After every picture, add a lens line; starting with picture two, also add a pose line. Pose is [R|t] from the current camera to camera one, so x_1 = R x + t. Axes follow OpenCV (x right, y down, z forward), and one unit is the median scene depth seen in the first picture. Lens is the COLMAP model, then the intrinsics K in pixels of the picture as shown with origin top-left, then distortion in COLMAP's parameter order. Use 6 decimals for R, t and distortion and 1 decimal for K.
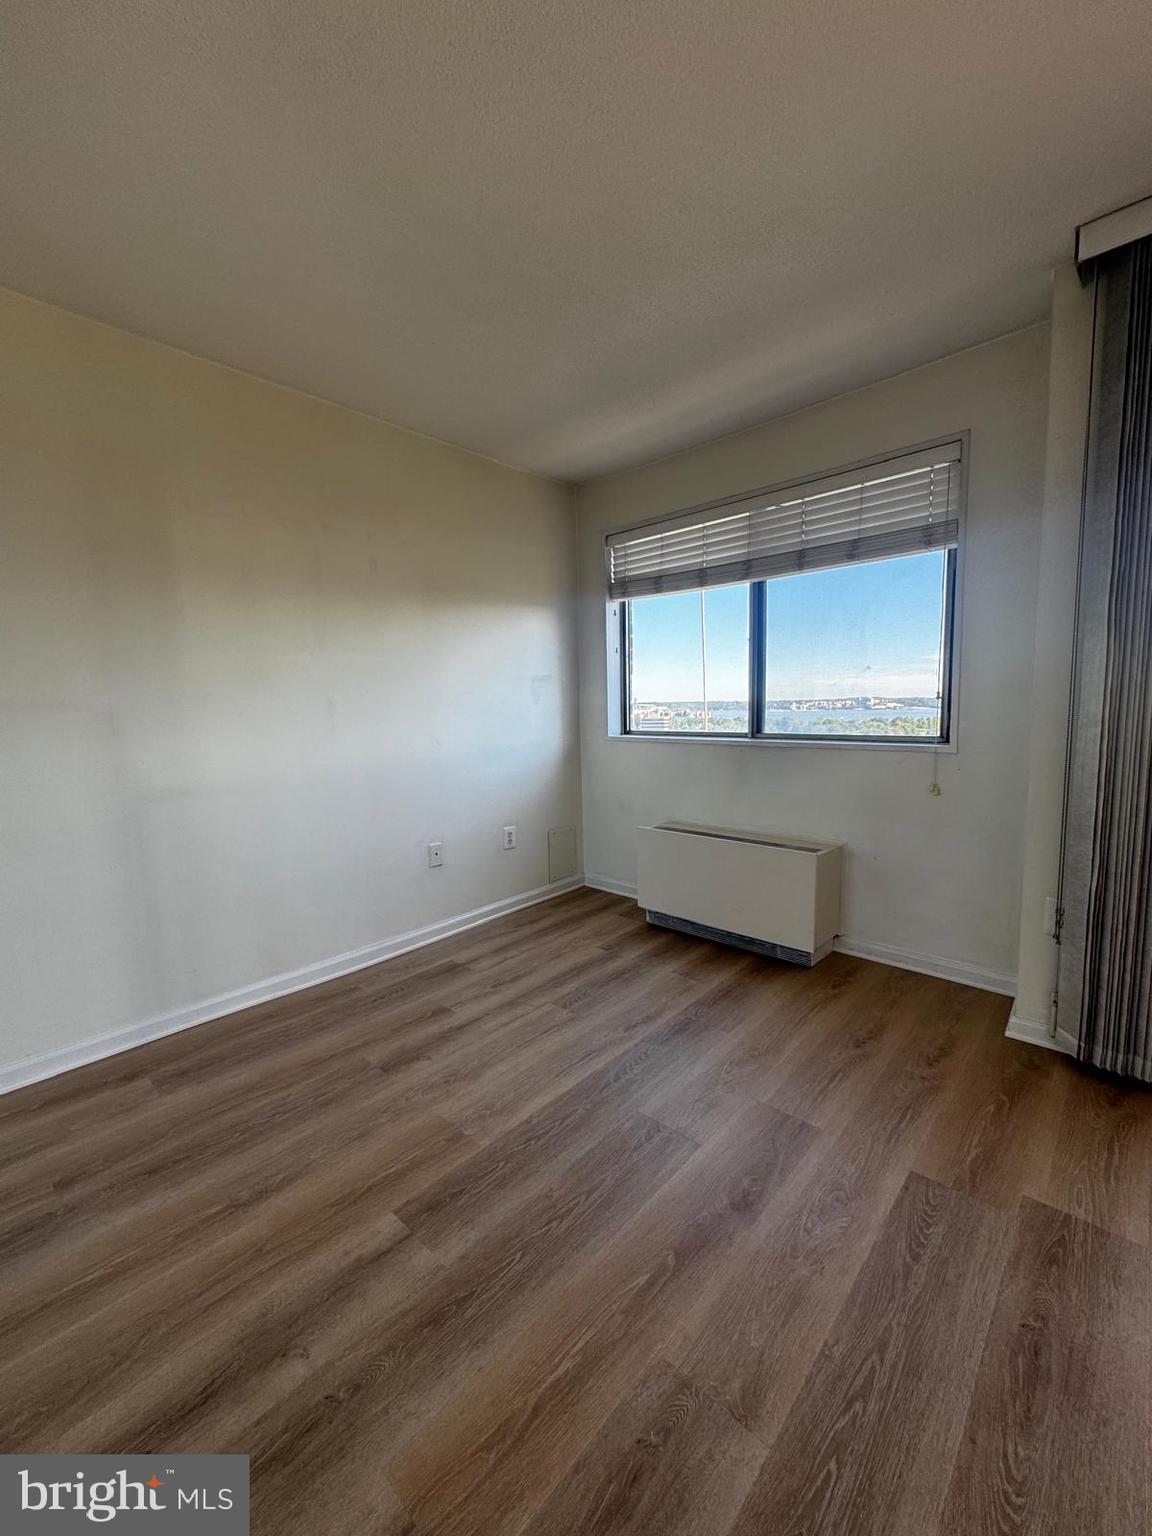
lens RADIAL K [[615.0, 0, 576.9], [0, 615.0, 766.5], [0, 0, 1]] dist [-0.002943, 0.000443]
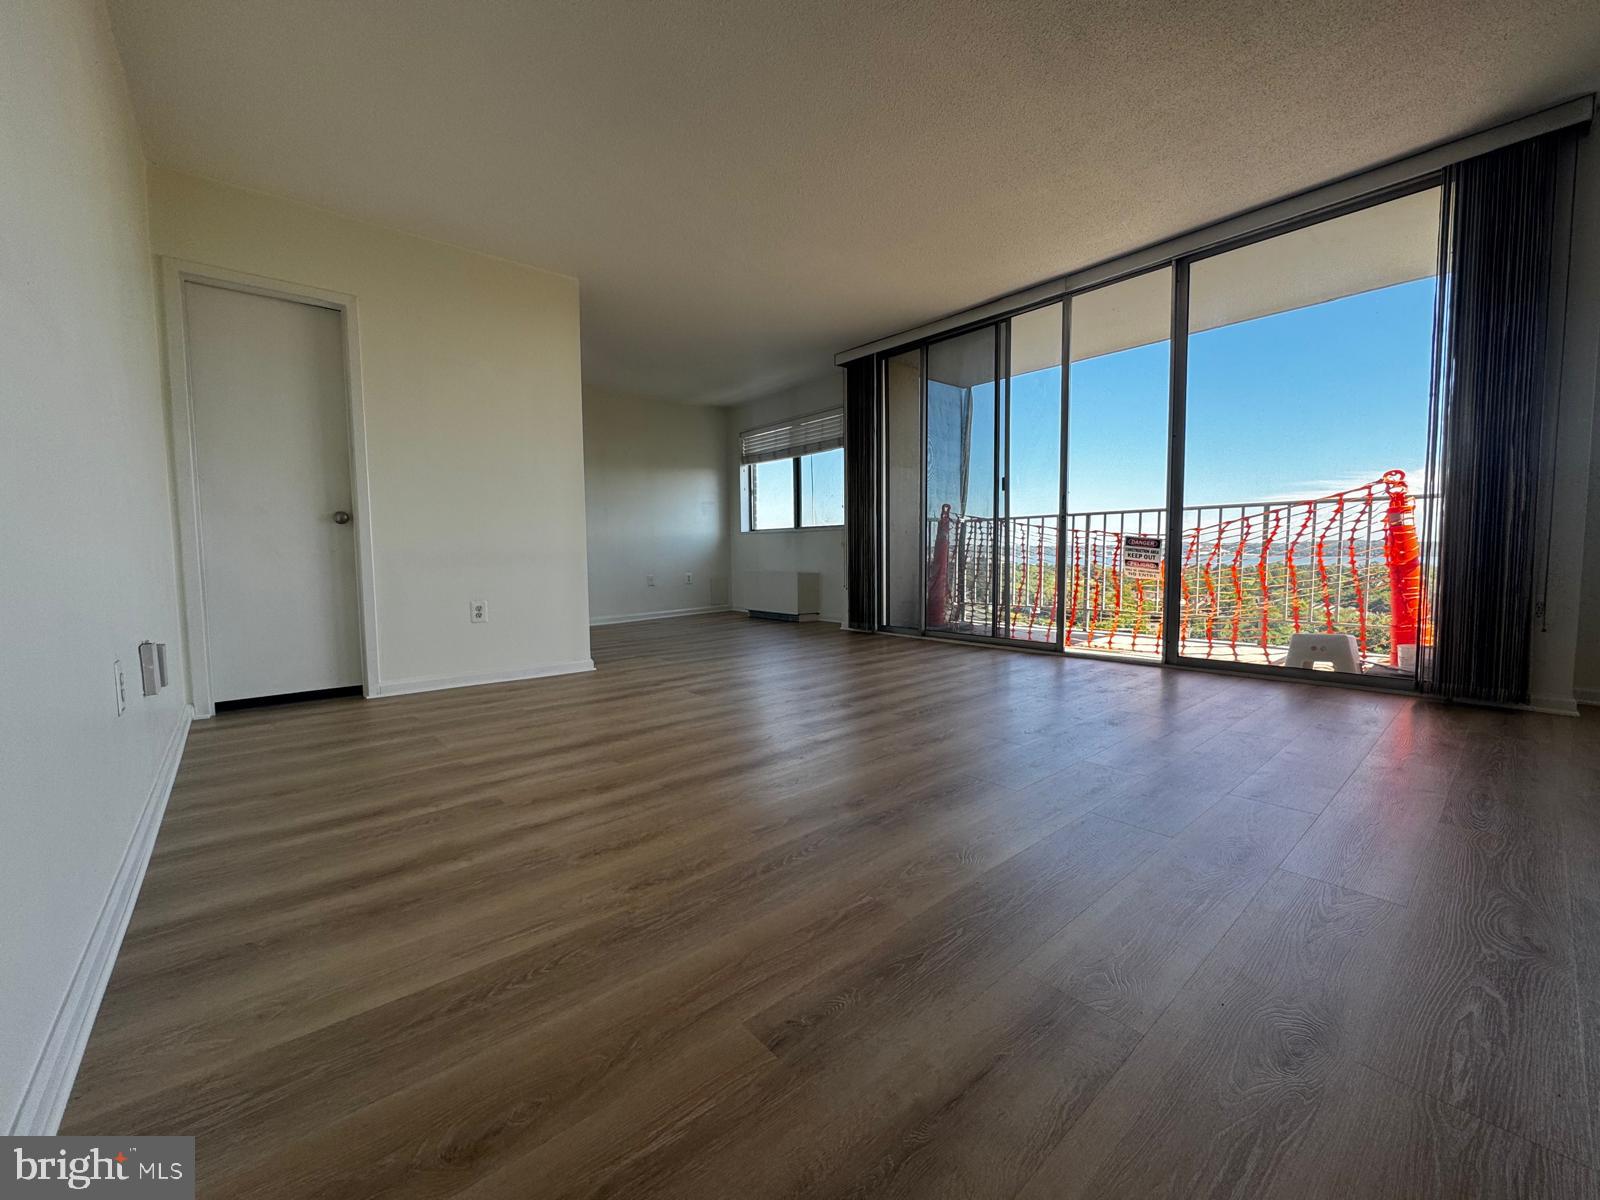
lens RADIAL K [[640.6, 0, 802.2], [0, 640.6, 598.6], [0, 0, 1]] dist [-0.002943, 0.000443]
pose [[0.993933, 0.015901, -0.108830, 0.705811], [-0.018487, 0.999569, -0.022790, 0.312928], [0.108421, 0.024664, 0.993799, -1.548028]]
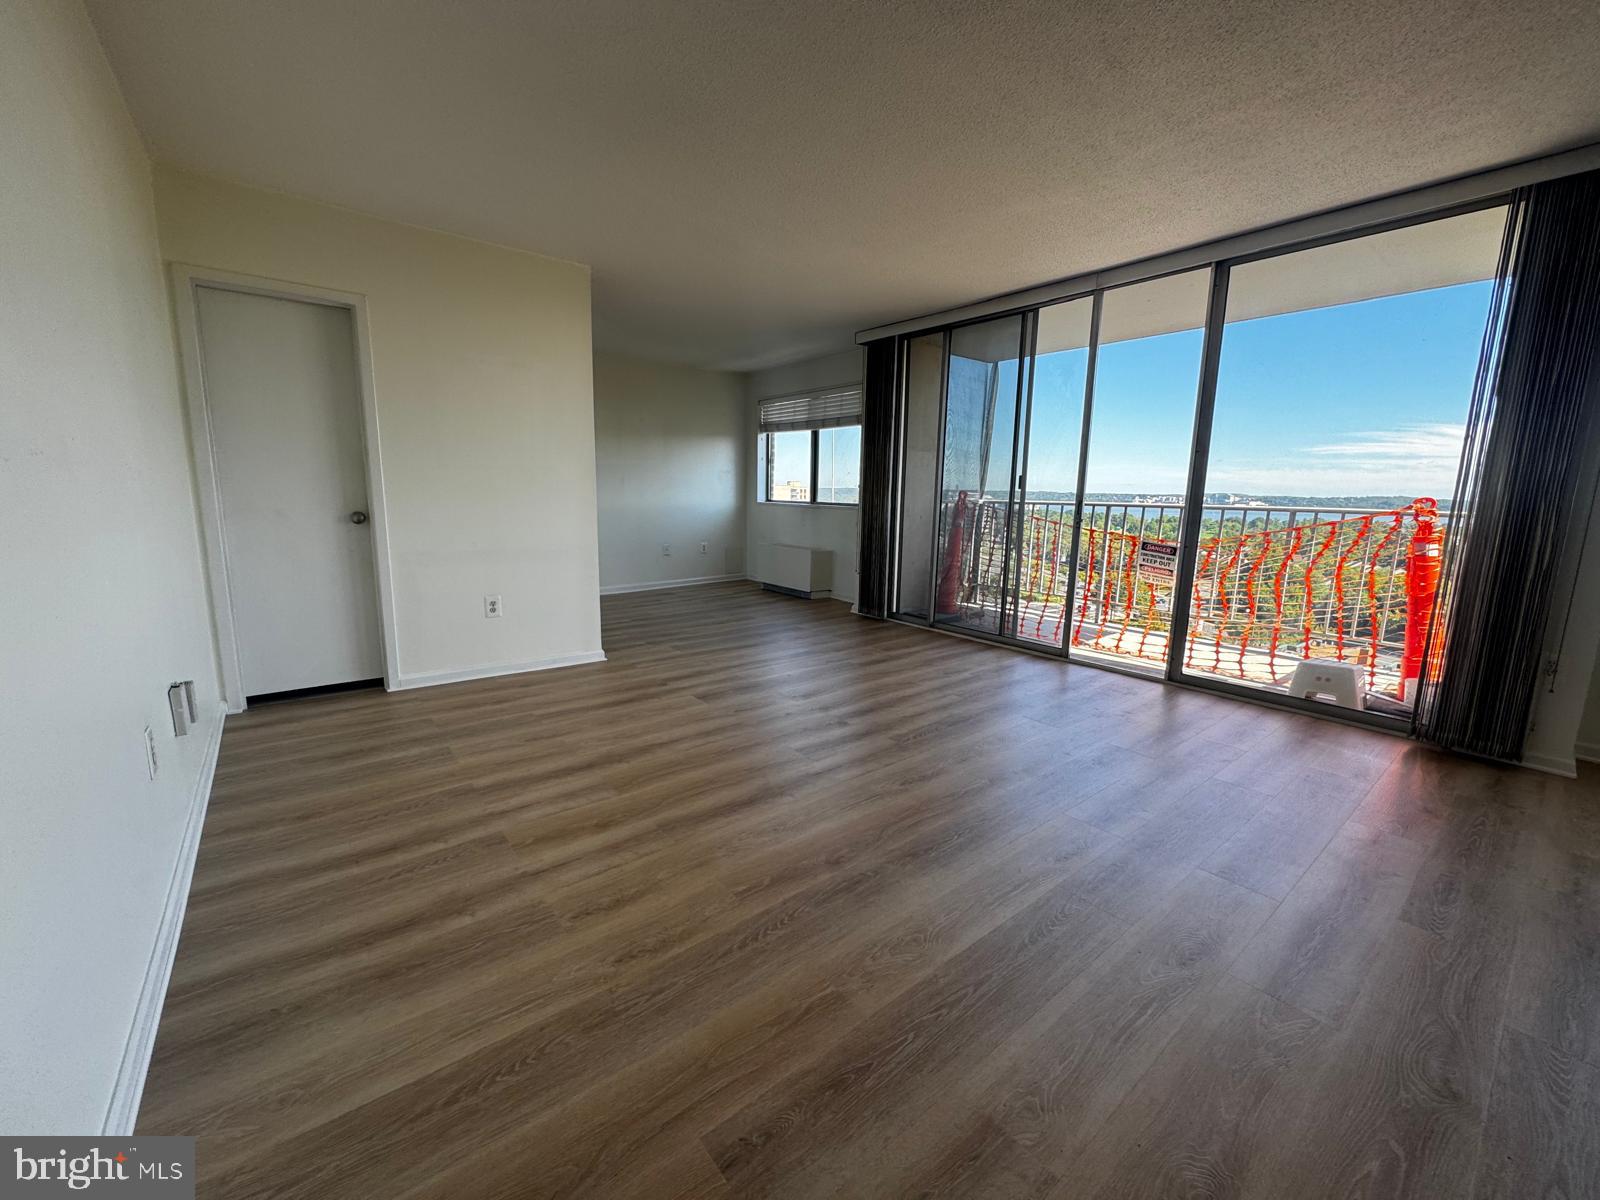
lens RADIAL K [[640.6, 0, 802.5], [0, 640.6, 597.2], [0, 0, 1]] dist [-0.002943, 0.000443]
pose [[0.988463, 0.061983, -0.138197, 0.739854], [-0.052352, 0.996010, 0.072267, 0.149415], [0.142125, -0.064199, 0.987765, -1.556113]]
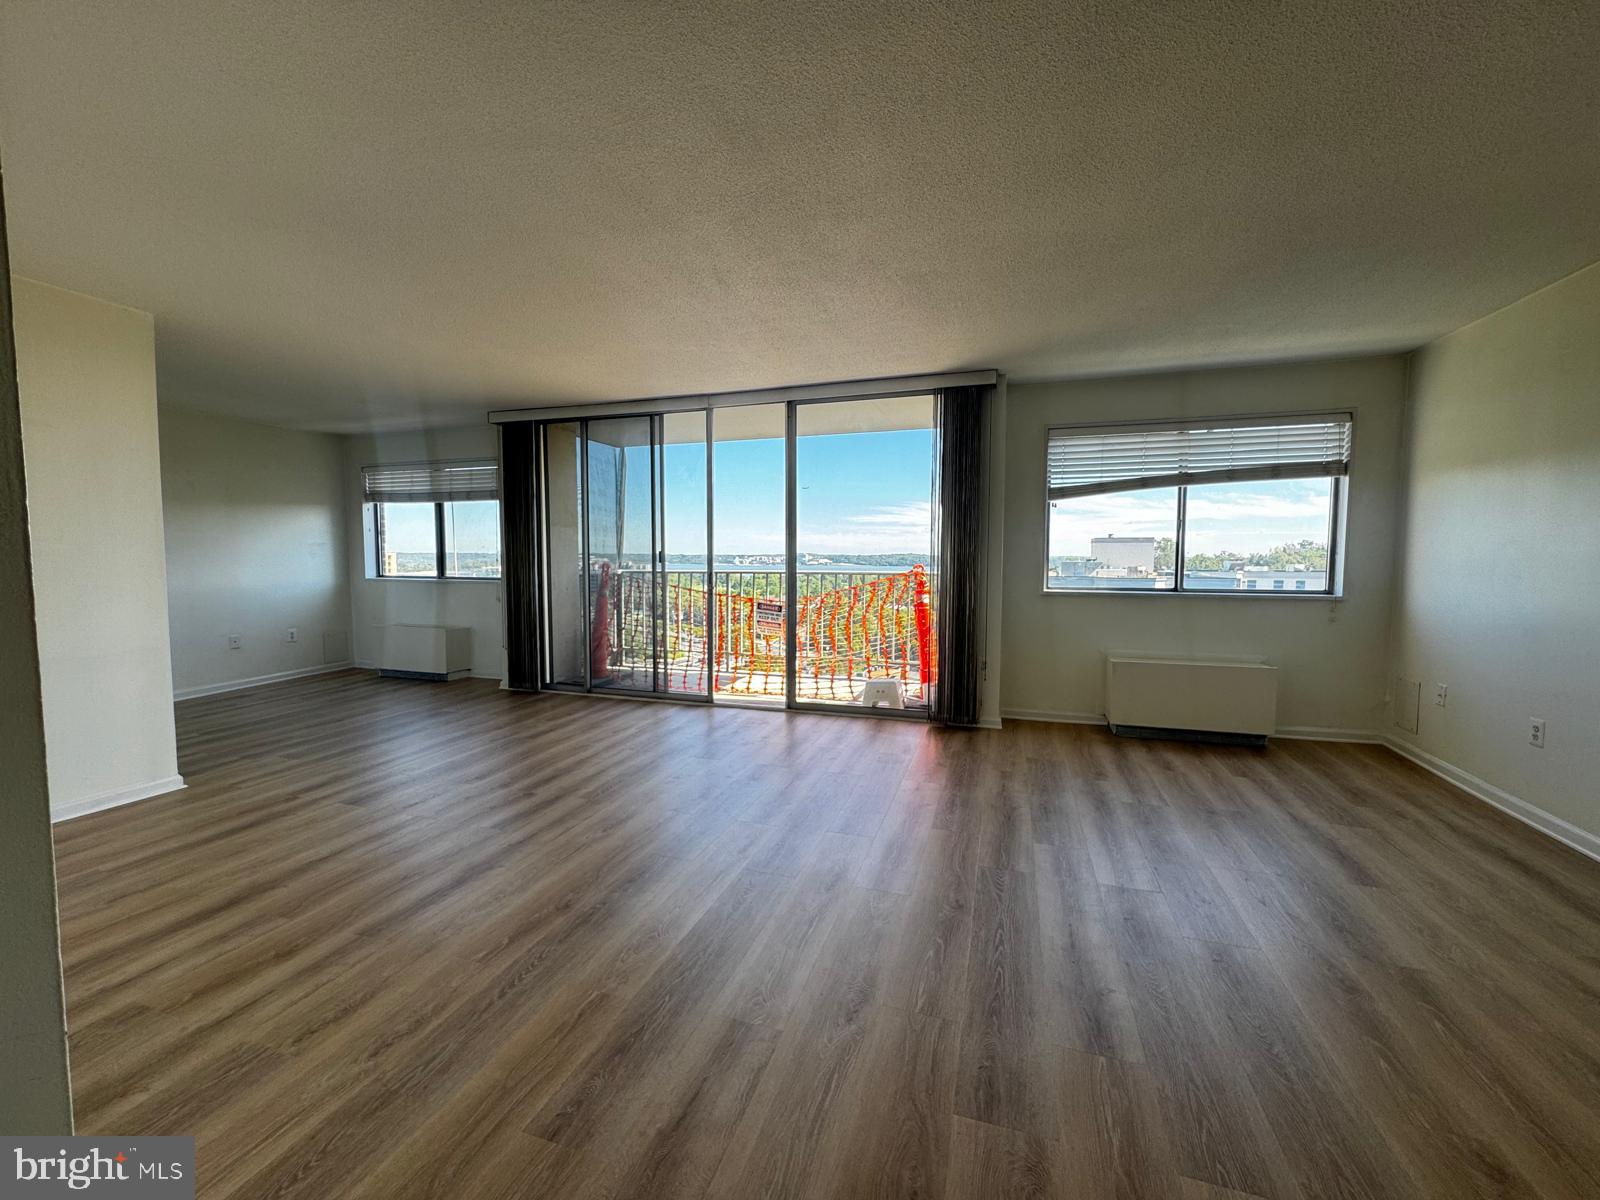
lens RADIAL K [[640.6, 0, 805.9], [0, 640.6, 595.9], [0, 0, 1]] dist [-0.002943, 0.000443]
pose [[0.905758, -0.003266, 0.423784, 0.614916], [0.020149, 0.999171, -0.035365, 0.134846], [-0.423317, 0.040571, 0.905073, -1.765590]]
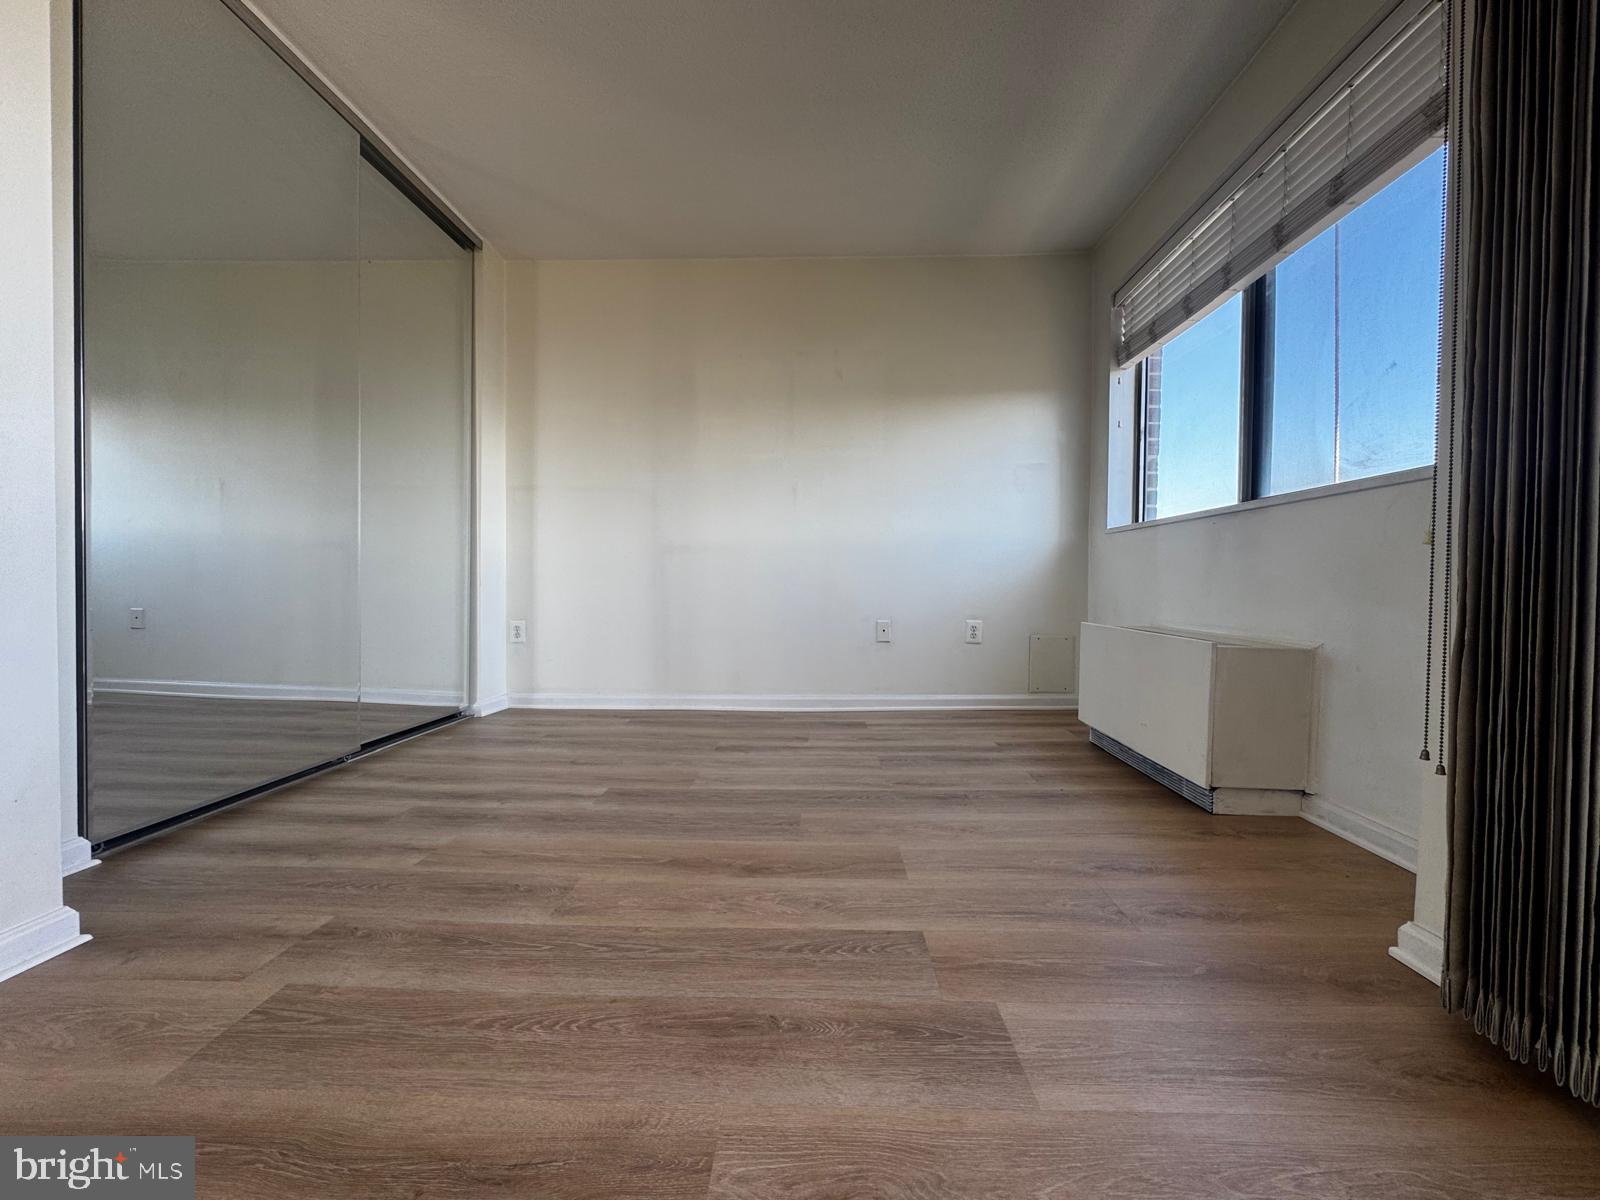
lens RADIAL K [[640.6, 0, 800.9], [0, 640.6, 597.5], [0, 0, 1]] dist [-0.002943, 0.000443]
pose [[0.654387, 0.040646, -0.755067, 0.649884], [-0.095198, 0.995038, -0.028940, 0.162221], [0.750143, 0.090819, 0.655009, 0.180268]]
